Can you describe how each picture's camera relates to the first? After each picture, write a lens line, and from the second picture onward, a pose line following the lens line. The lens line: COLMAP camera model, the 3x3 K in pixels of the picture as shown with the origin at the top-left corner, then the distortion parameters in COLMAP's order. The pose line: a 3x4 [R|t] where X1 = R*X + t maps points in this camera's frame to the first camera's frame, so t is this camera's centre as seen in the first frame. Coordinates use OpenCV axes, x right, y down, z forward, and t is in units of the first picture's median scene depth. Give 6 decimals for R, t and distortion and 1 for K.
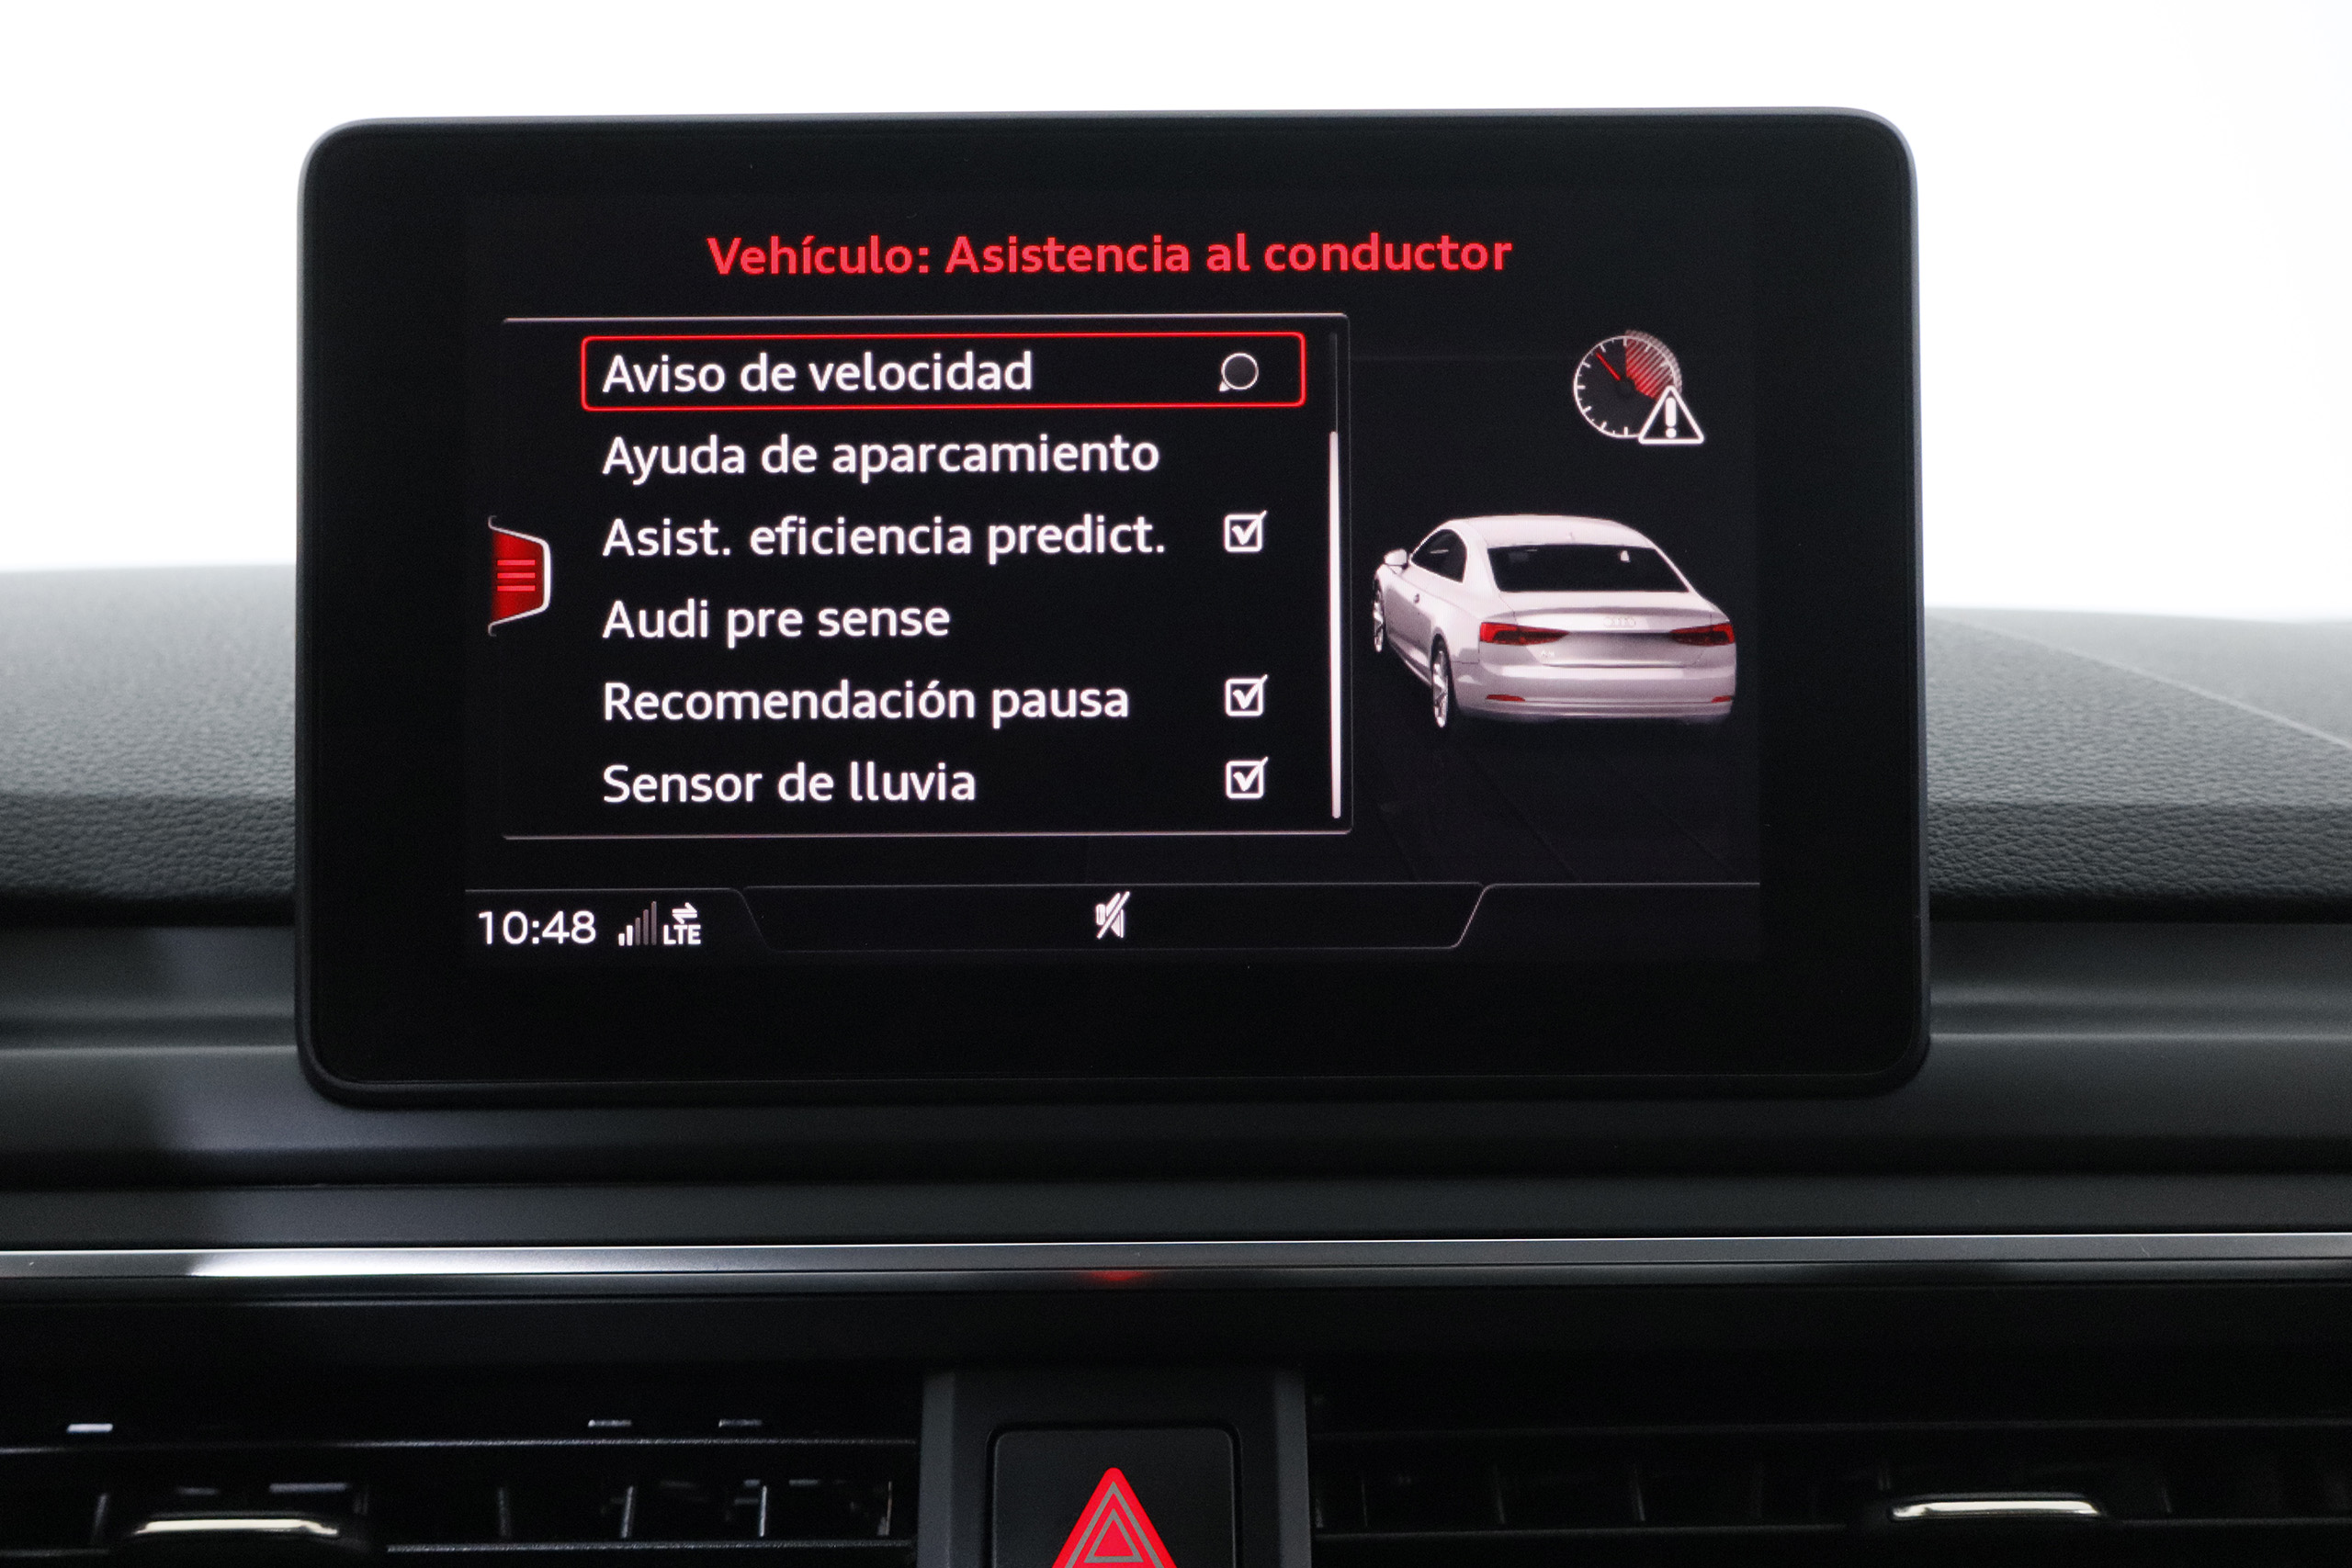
lens RADIAL K [[2581.0, 0, 1174.1], [0, 2581.0, 775.5], [0, 0, 1]] dist [0.004736, 0.000000]
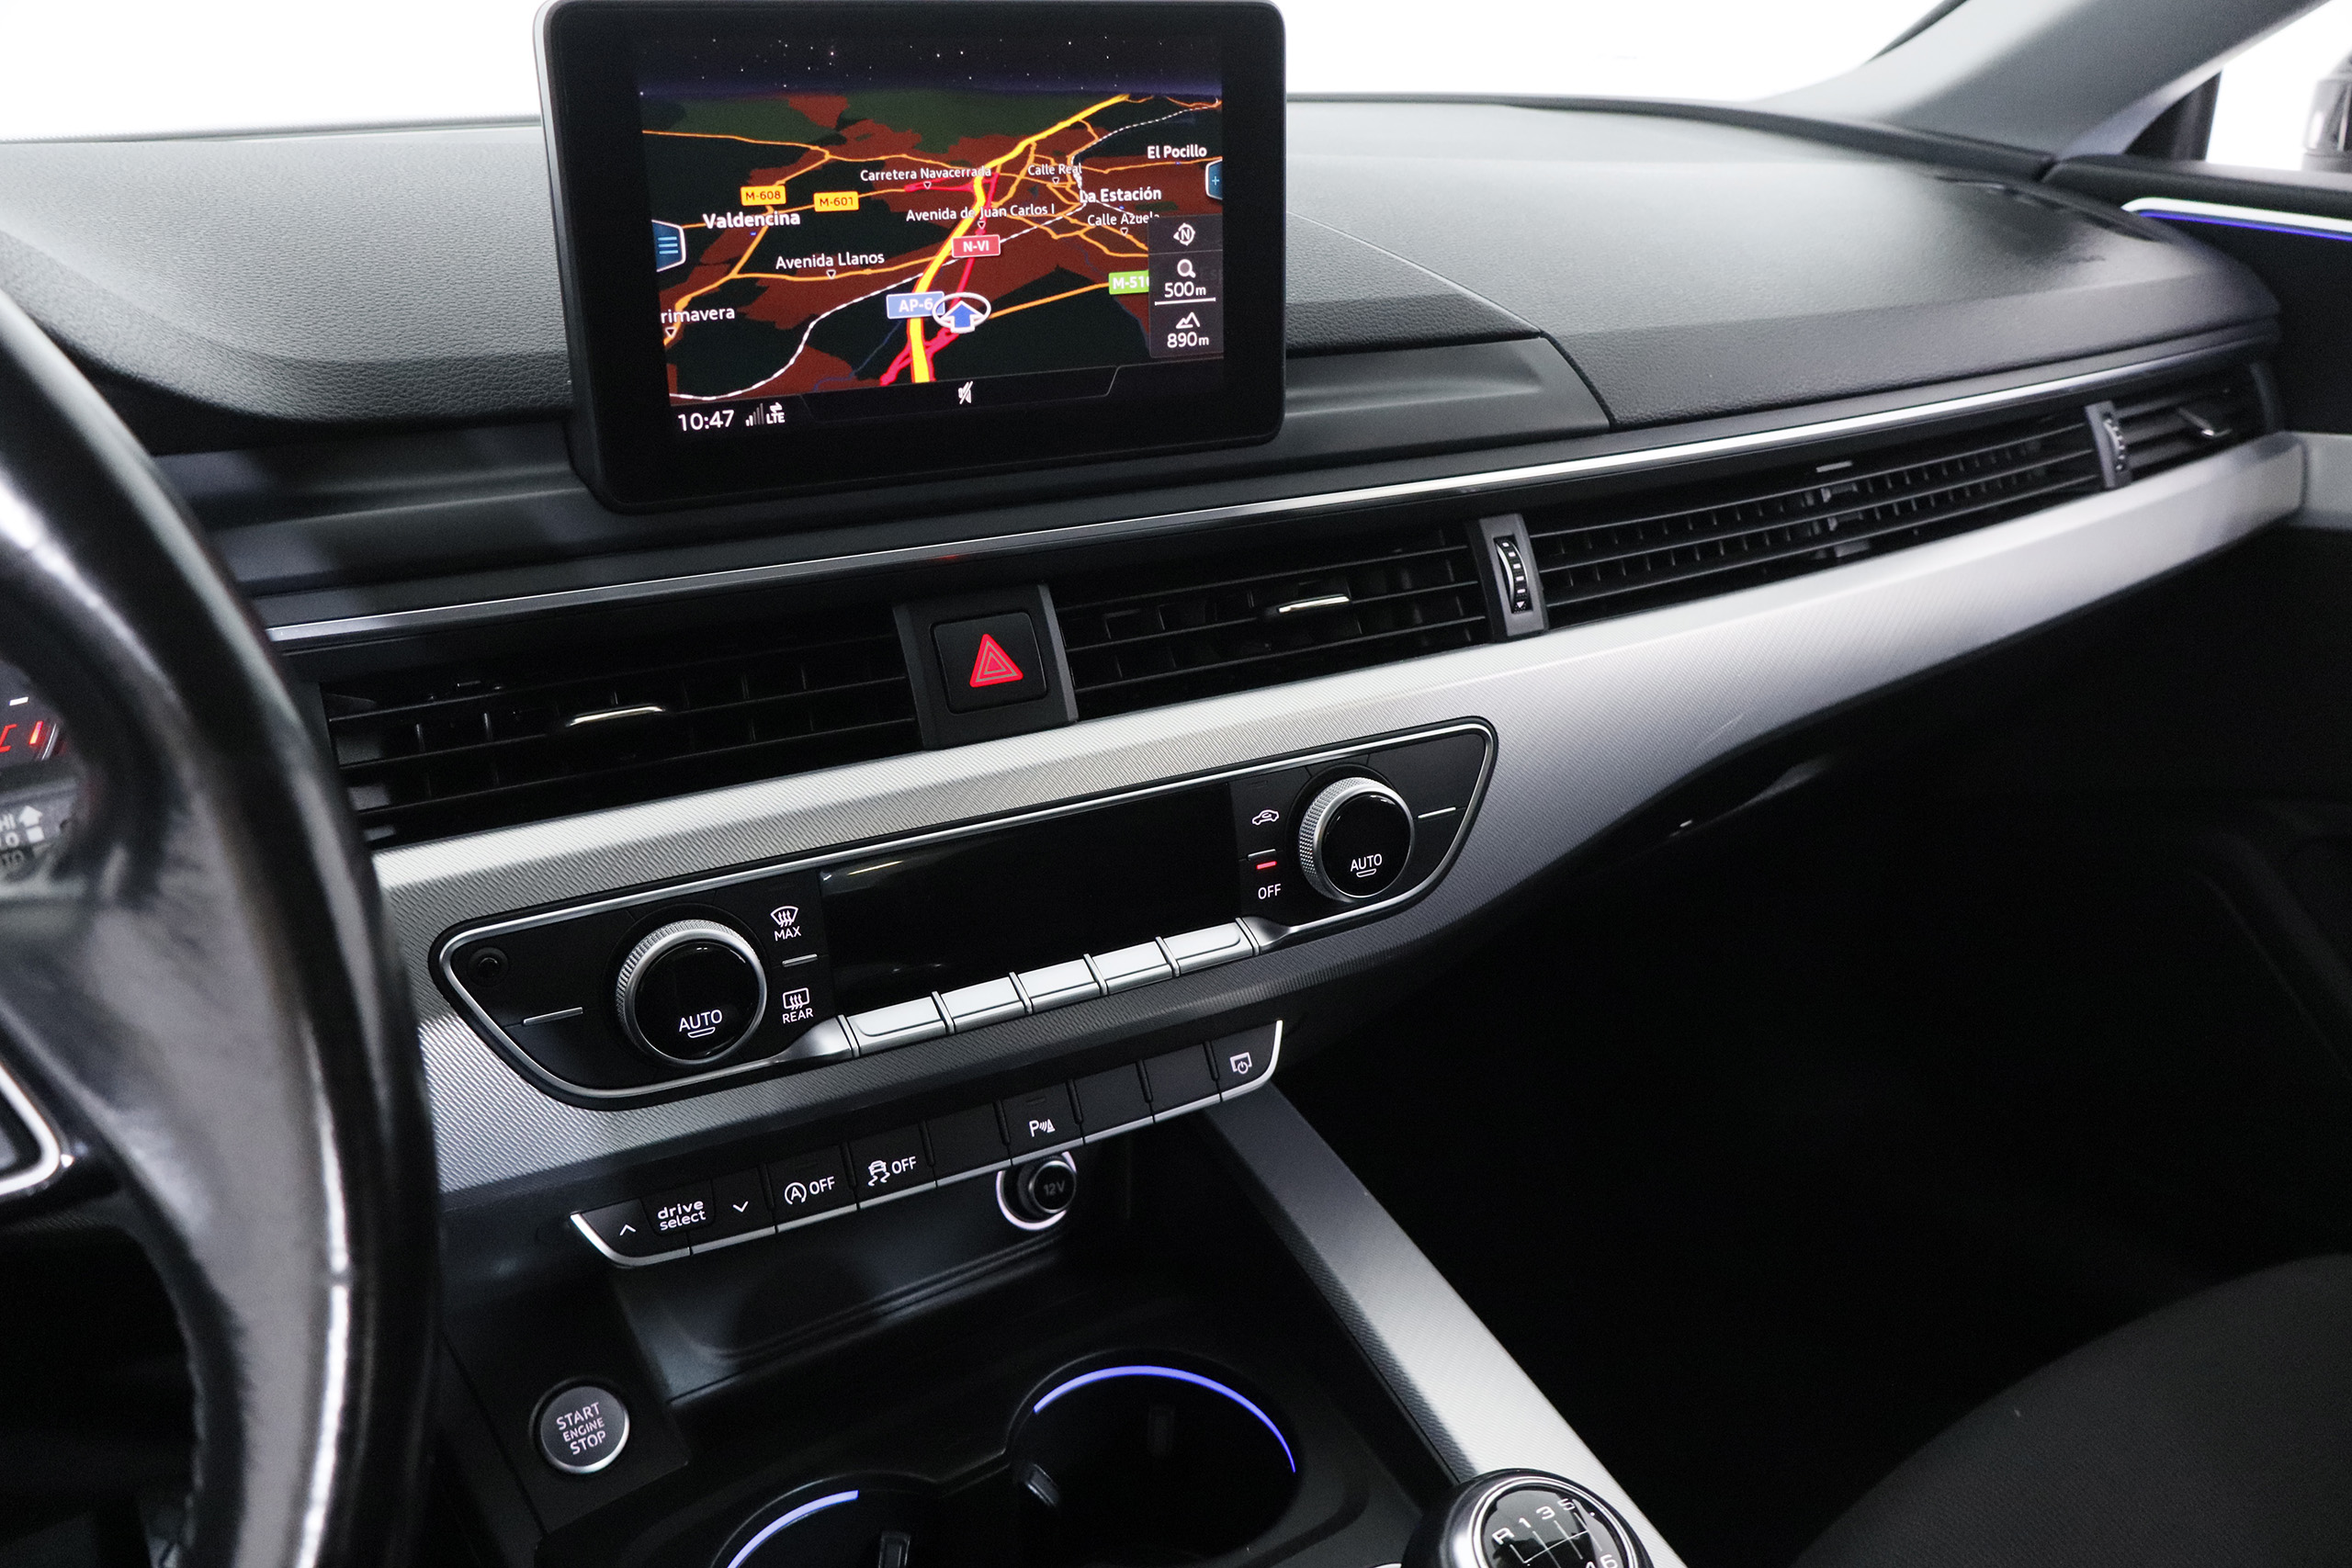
lens RADIAL K [[1964.8, 0, 1177.8], [0, 1964.8, 778.2], [0, 0, 1]] dist [-0.007774, 0.003666]
pose [[0.883967, -0.163677, 0.437963, -0.646516], [-0.003304, 0.934511, 0.355918, -0.233303], [-0.467537, -0.316067, 0.825537, -0.562644]]
